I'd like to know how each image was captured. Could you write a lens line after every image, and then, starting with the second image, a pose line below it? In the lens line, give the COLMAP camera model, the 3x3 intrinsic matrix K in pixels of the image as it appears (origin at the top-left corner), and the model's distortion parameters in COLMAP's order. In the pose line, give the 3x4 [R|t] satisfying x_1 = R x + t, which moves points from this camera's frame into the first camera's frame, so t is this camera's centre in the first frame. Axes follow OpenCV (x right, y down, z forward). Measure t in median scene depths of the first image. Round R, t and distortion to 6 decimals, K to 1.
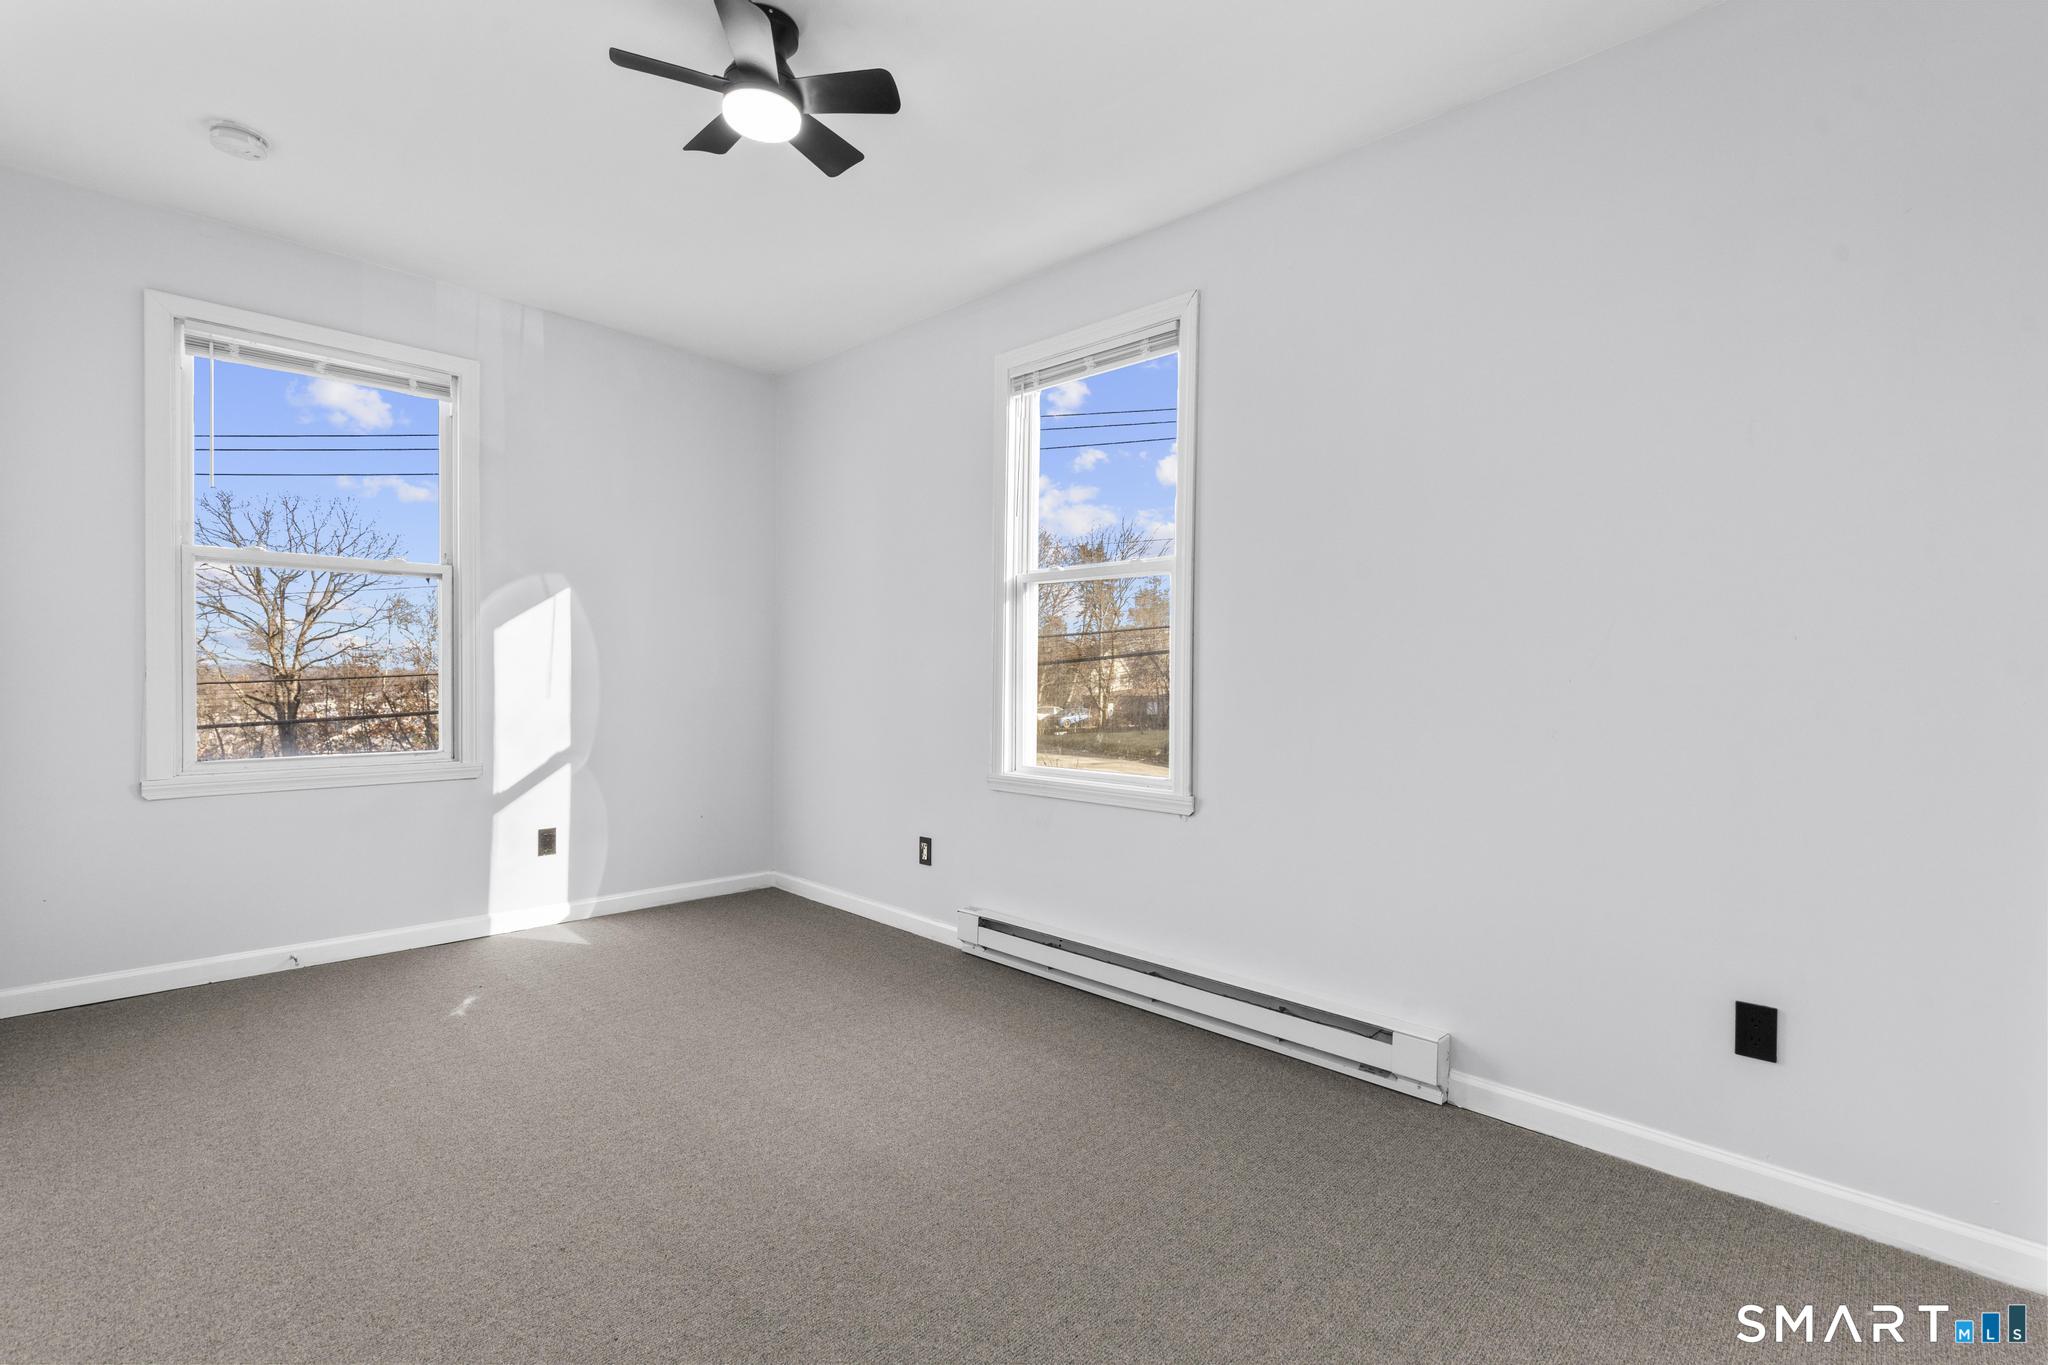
lens RADIAL K [[920.4, 0, 1017.5], [0, 920.4, 681.9], [0, 0, 1]] dist [-0.005848, 0.003645]
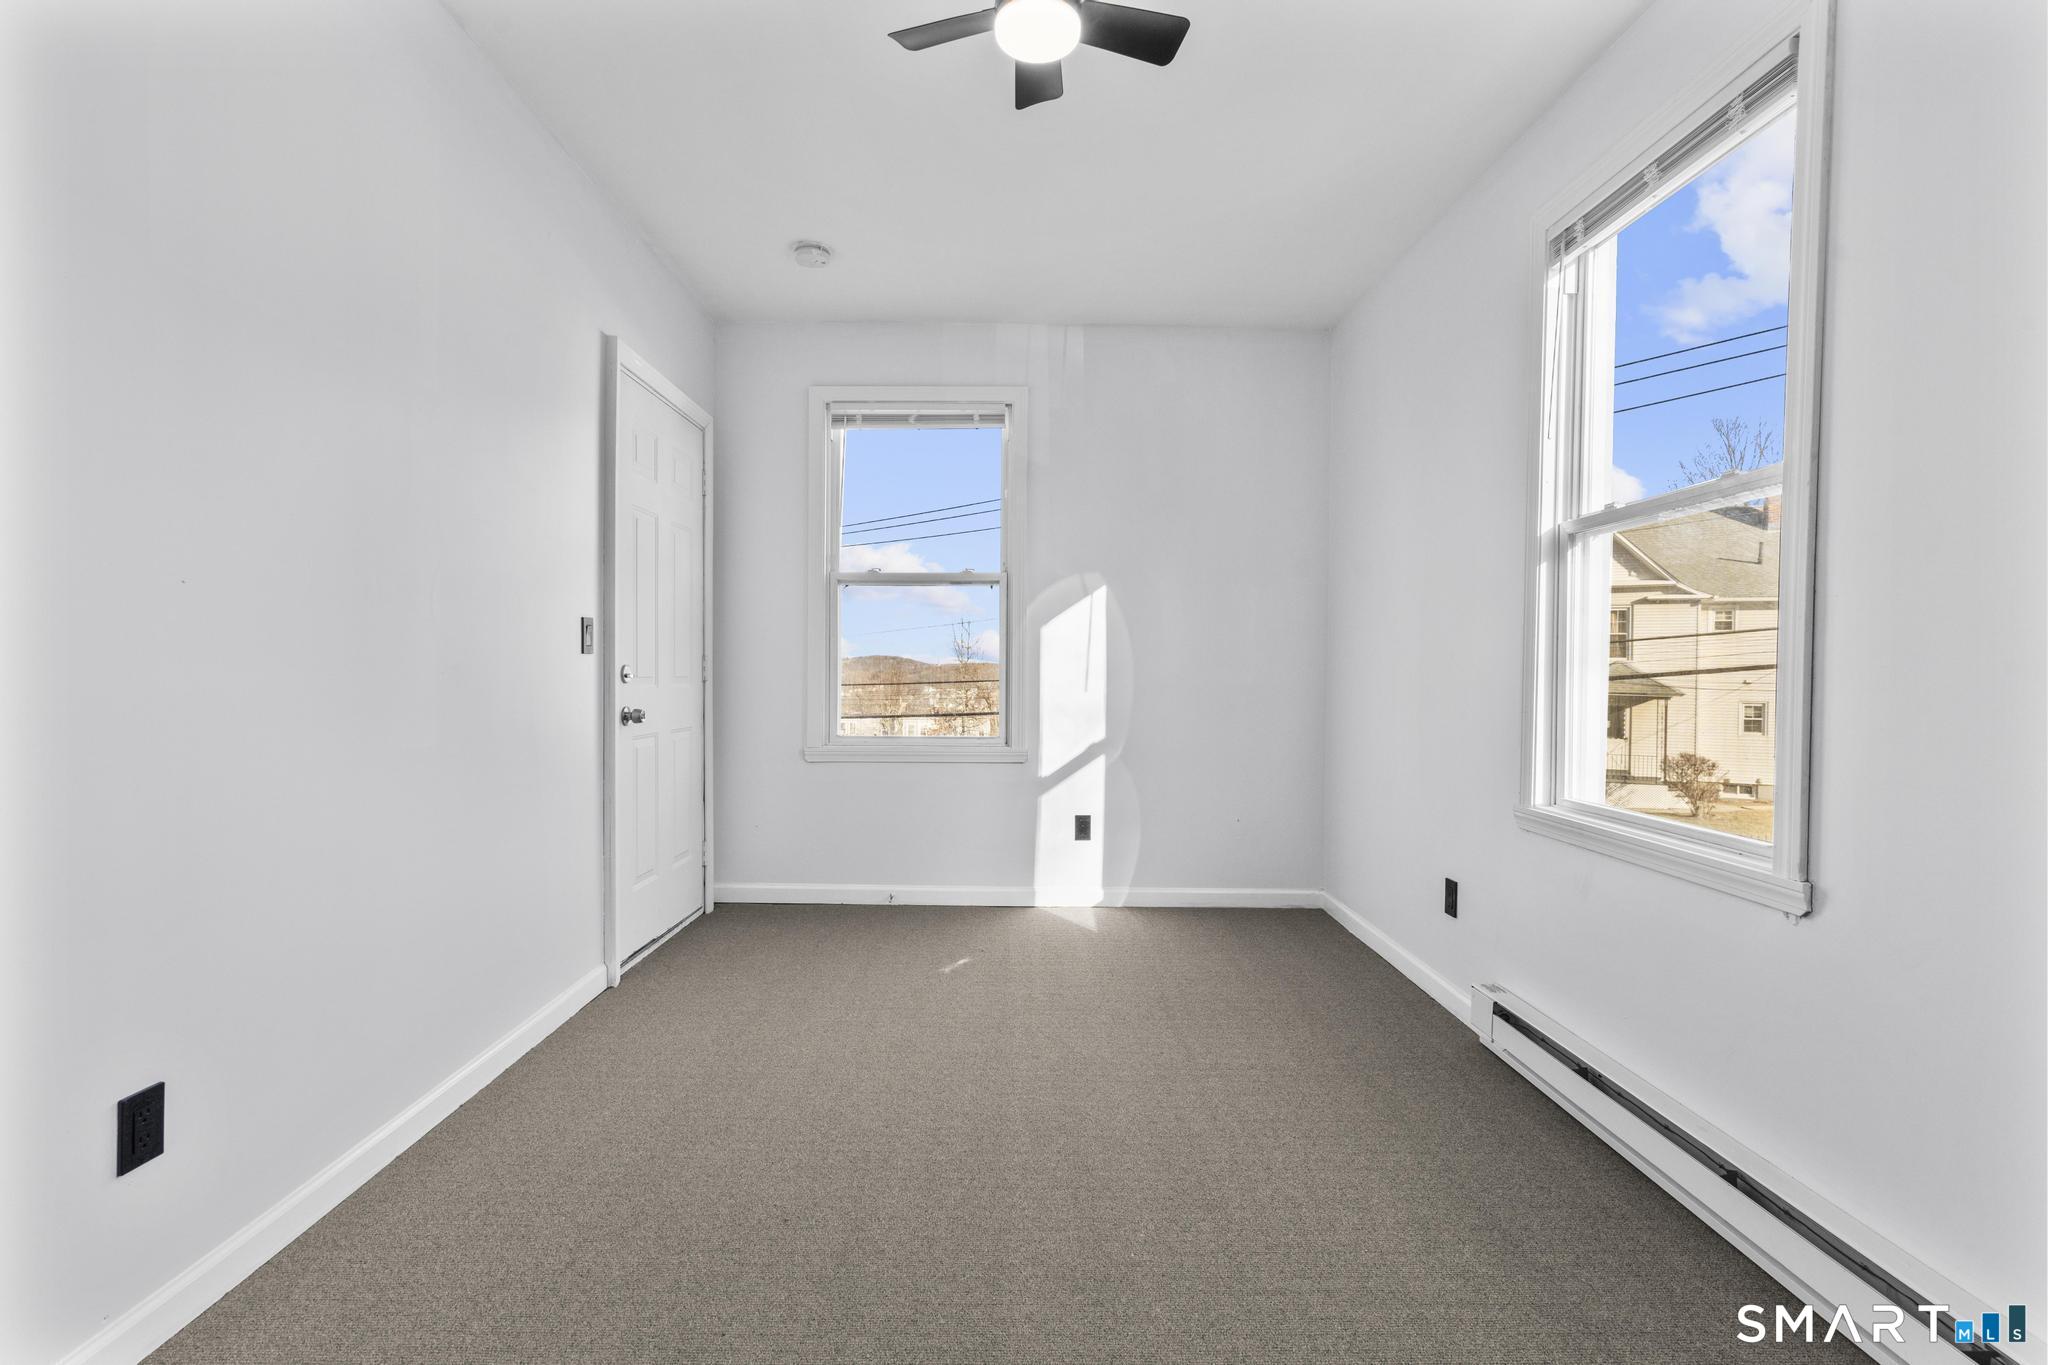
lens RADIAL K [[920.4, 0, 1011.6], [0, 920.4, 680.1], [0, 0, 1]] dist [-0.005848, 0.003645]
pose [[0.701815, 0.005101, -0.712341, 0.193859], [-0.004040, 0.999987, 0.003181, 0.001839], [0.712348, 0.000646, 0.701826, 0.210176]]
